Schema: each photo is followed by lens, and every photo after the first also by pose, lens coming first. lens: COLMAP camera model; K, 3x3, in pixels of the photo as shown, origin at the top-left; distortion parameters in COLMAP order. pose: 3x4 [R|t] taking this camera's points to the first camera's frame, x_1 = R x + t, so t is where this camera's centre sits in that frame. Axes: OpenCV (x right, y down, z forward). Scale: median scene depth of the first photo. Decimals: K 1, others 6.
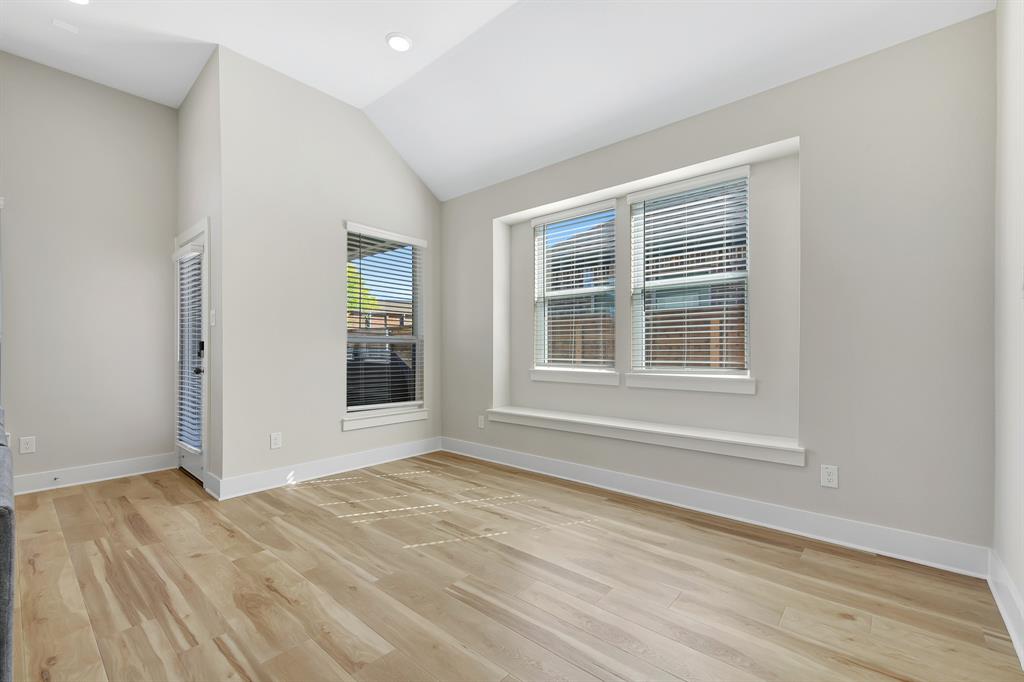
lens RADIAL K [[434.5, 0, 512.1], [0, 434.5, 351.5], [0, 0, 1]] dist [0.002052, 0.000183]
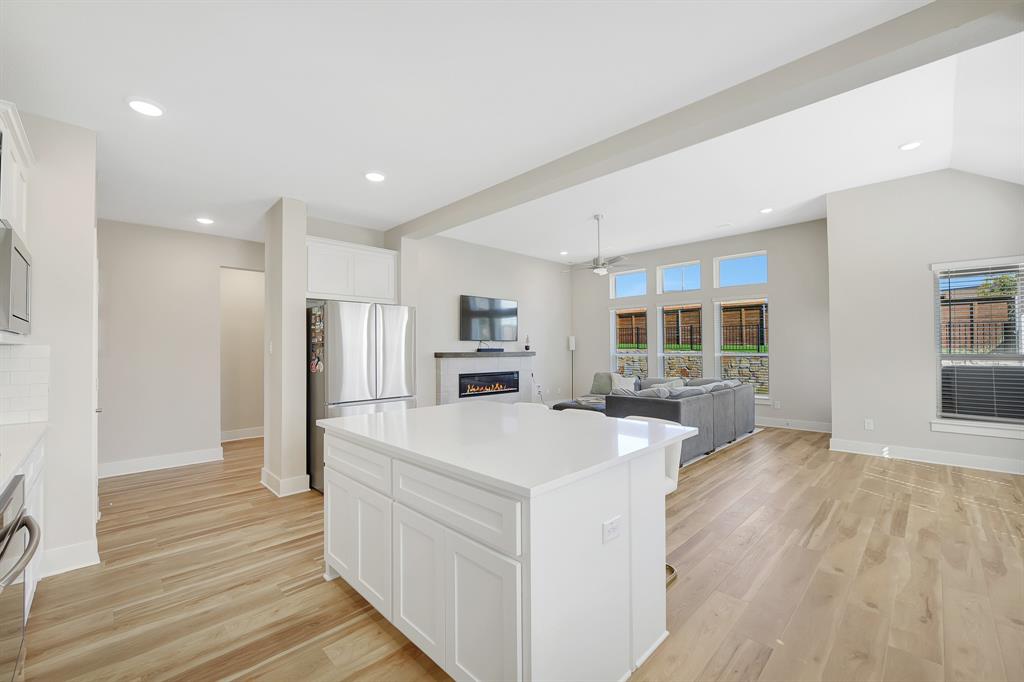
lens RADIAL K [[417.7, 0, 515.2], [0, 417.7, 343.4], [0, 0, 1]] dist [-0.011745, -0.000173]
pose [[-0.073644, -0.013716, -0.997190, 0.902676], [0.001081, 0.999904, -0.013833, -0.055707], [0.997284, -0.002097, -0.073622, -0.119304]]
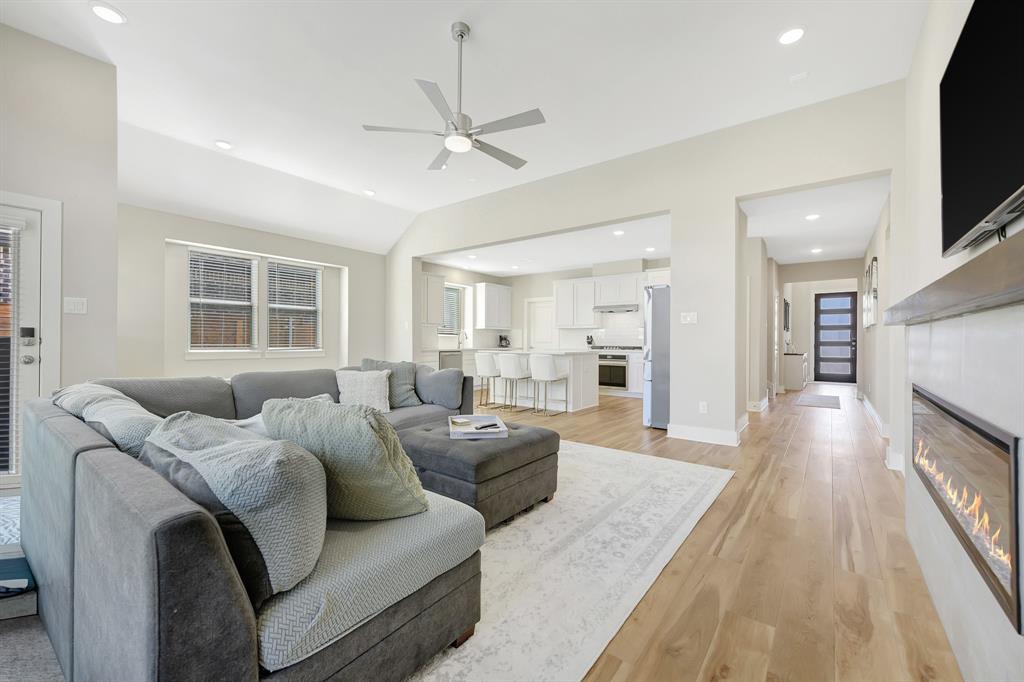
lens RADIAL K [[421.2, 0, 523.1], [0, 421.2, 341.4], [0, 0, 1]] dist [-0.000226, 0.000075]
pose [[-0.088789, -0.001367, 0.996050, -1.515338], [0.001184, 0.999998, 0.001478, 0.005309], [-0.996050, 0.001311, -0.088787, 0.045867]]
